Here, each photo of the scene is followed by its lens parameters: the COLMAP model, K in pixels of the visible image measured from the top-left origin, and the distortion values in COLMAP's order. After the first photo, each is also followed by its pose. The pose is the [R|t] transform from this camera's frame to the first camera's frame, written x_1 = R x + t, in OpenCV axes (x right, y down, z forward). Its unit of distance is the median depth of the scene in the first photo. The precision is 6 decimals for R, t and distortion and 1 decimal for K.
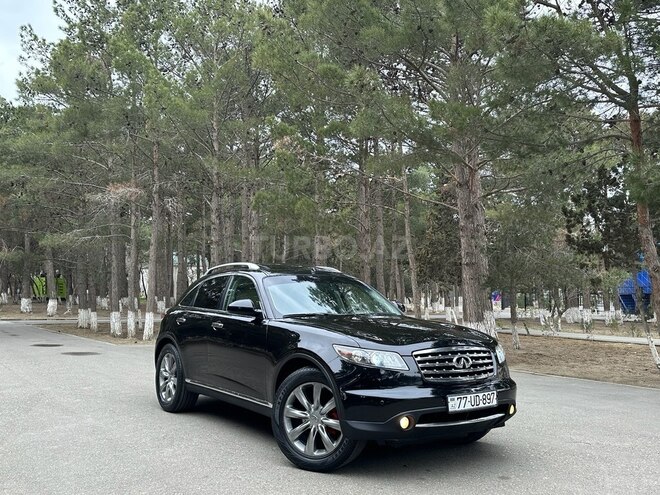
lens RADIAL K [[630.3, 0, 341.1], [0, 630.3, 236.9], [0, 0, 1]] dist [0.057103, 0.000000]
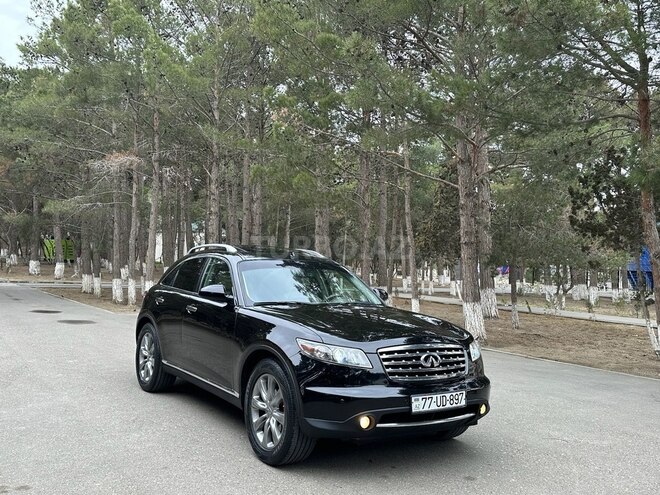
lens RADIAL K [[630.3, 0, 334.1], [0, 630.3, 243.0], [0, 0, 1]] dist [0.057103, 0.000000]
pose [[0.999267, 0.025550, -0.028500, 0.029623], [-0.023772, 0.997851, 0.061064, -0.015787], [0.029999, -0.060342, 0.997727, 0.020098]]
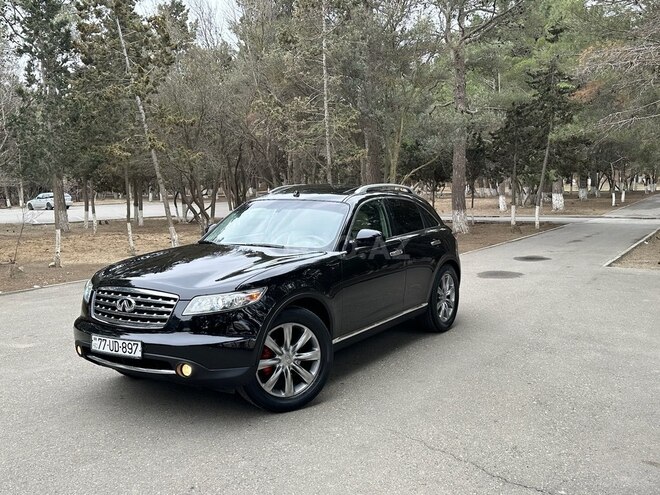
lens RADIAL K [[630.3, 0, 330.3], [0, 630.3, 250.8], [0, 0, 1]] dist [0.057103, 0.000000]
pose [[0.375477, 0.067054, -0.924403, 0.507637], [0.113016, 0.986624, 0.117472, 0.019621], [0.919916, -0.148580, 0.362876, 0.416892]]
